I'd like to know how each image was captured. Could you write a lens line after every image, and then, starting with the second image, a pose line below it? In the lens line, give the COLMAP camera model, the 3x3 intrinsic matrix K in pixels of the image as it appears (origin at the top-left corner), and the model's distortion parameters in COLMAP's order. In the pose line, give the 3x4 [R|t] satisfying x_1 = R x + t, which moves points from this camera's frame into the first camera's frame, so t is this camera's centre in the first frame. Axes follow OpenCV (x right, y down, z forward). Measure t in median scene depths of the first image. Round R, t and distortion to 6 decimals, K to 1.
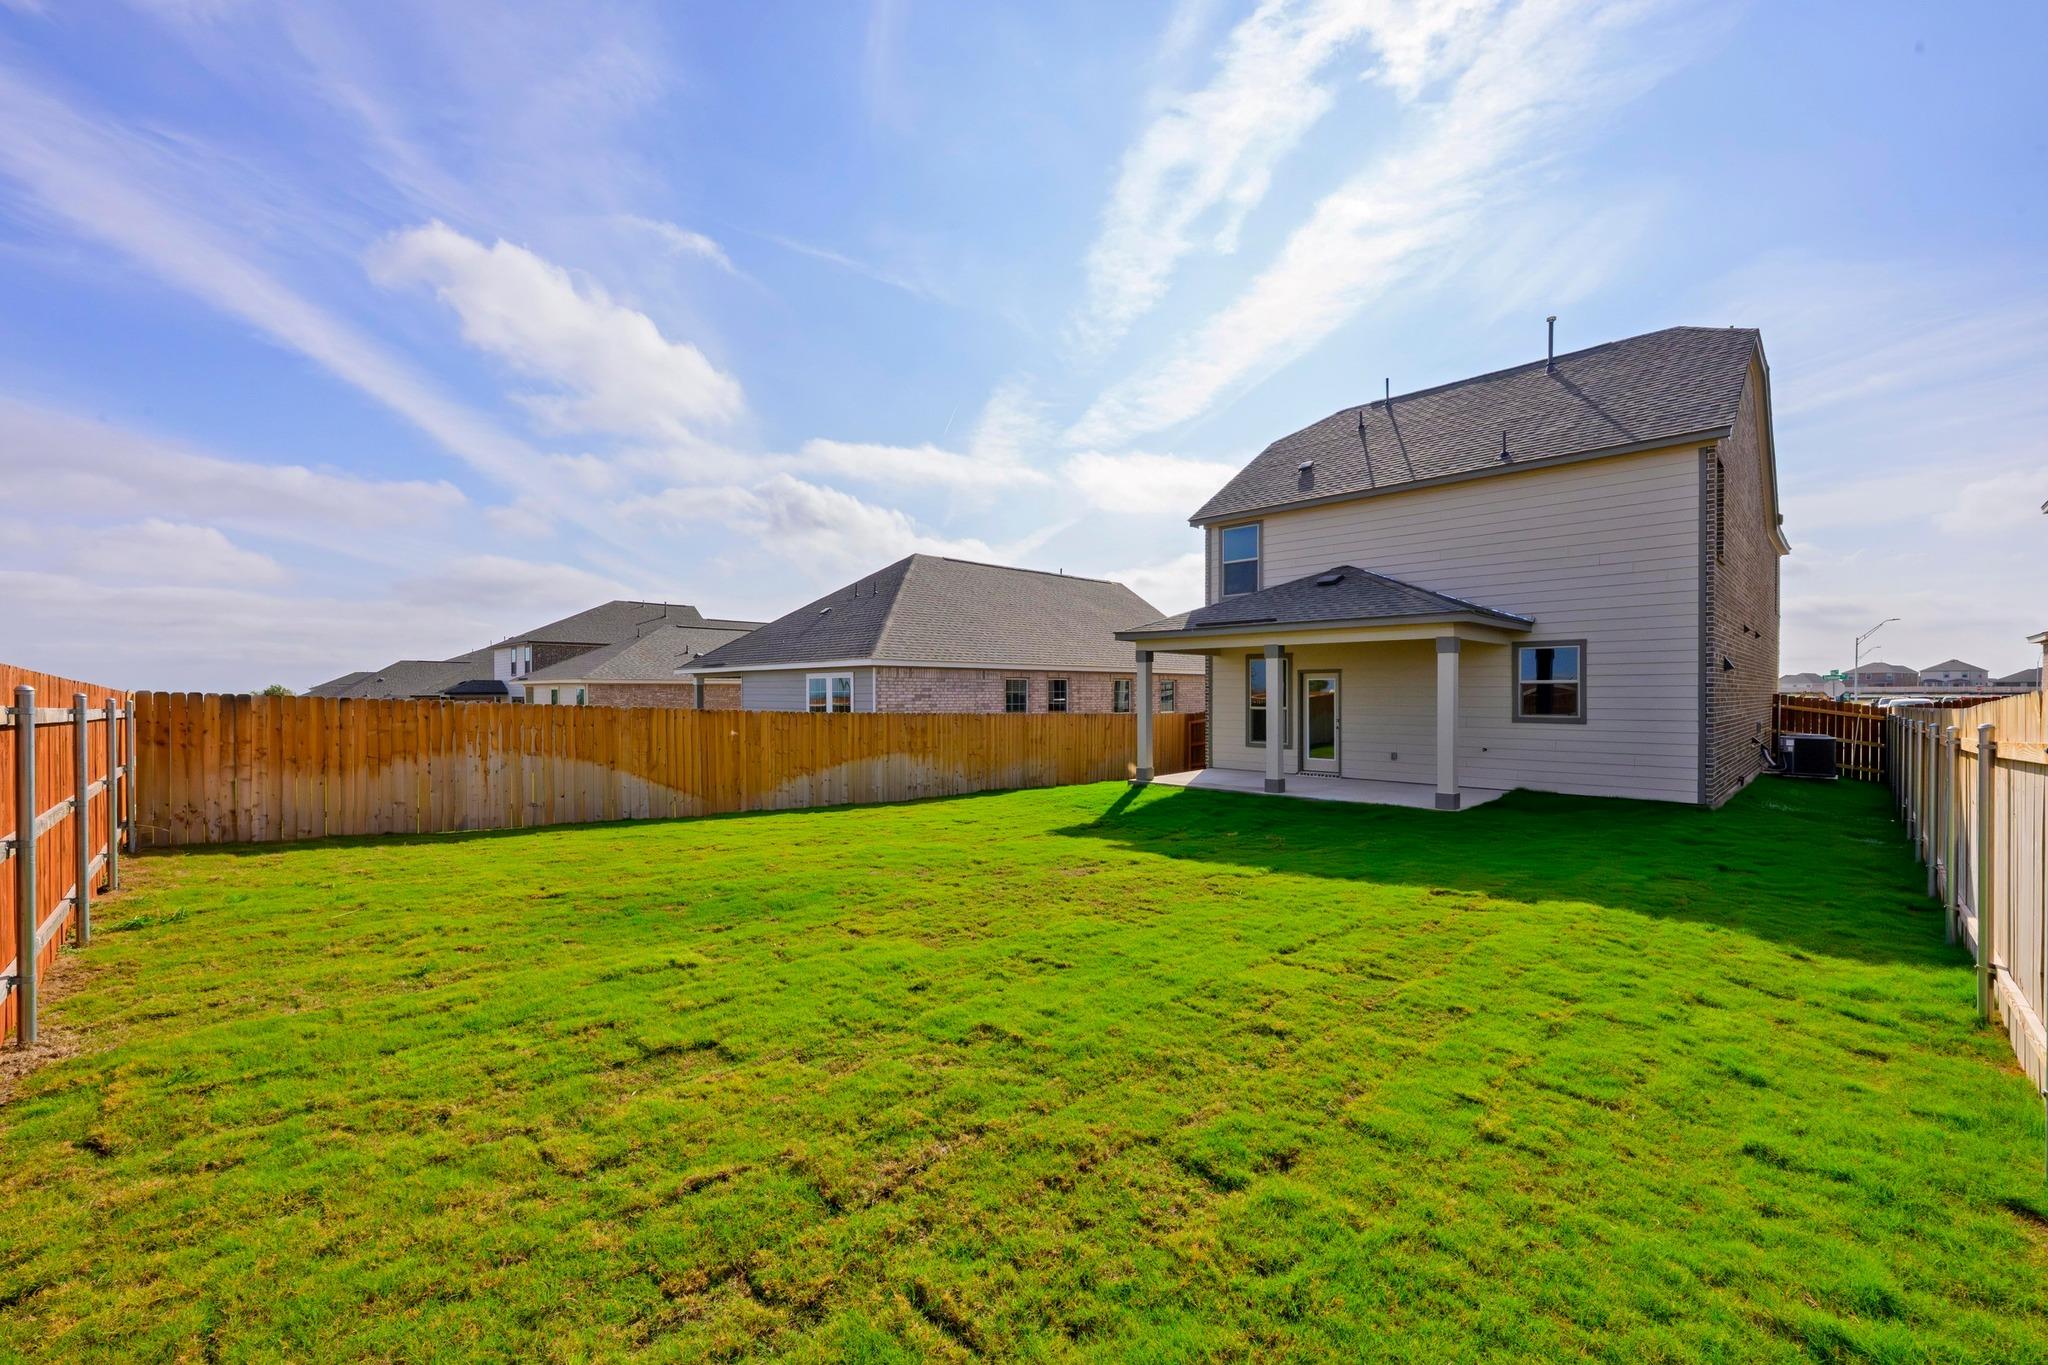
lens RADIAL K [[811.5, 0, 1024.5], [0, 811.5, 689.7], [0, 0, 1]] dist [0.002205, 0.000140]
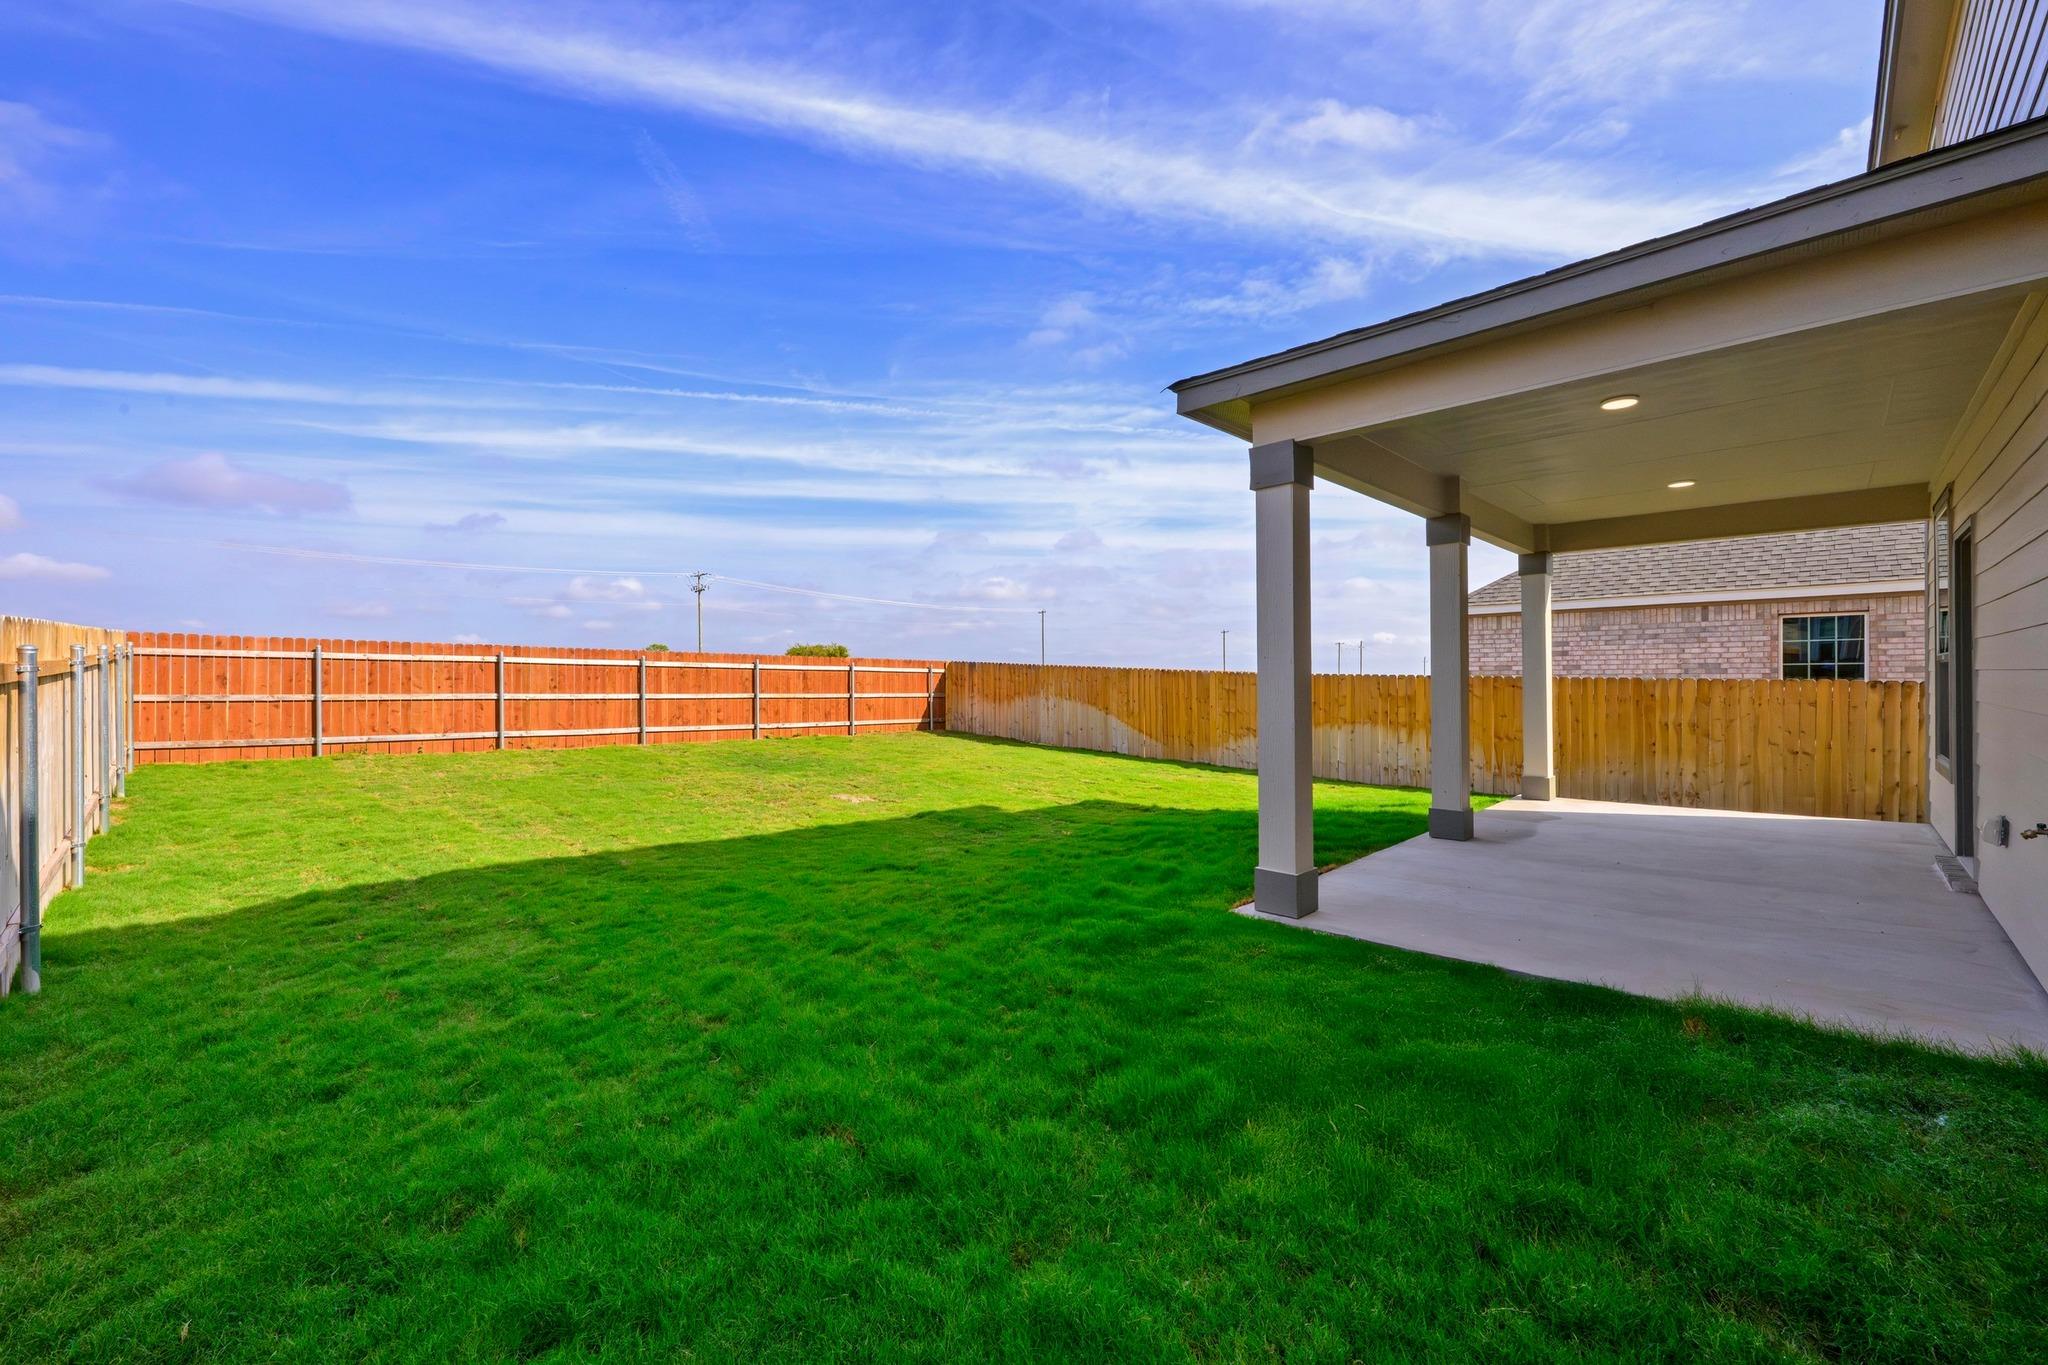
lens RADIAL K [[811.5, 0, 1030.2], [0, 811.5, 683.3], [0, 0, 1]] dist [0.002205, 0.000140]
pose [[-0.009438, -0.001849, -0.999954, 0.787725], [0.006133, 0.999979, -0.001907, 0.044478], [0.999937, -0.006150, -0.009427, 0.814905]]
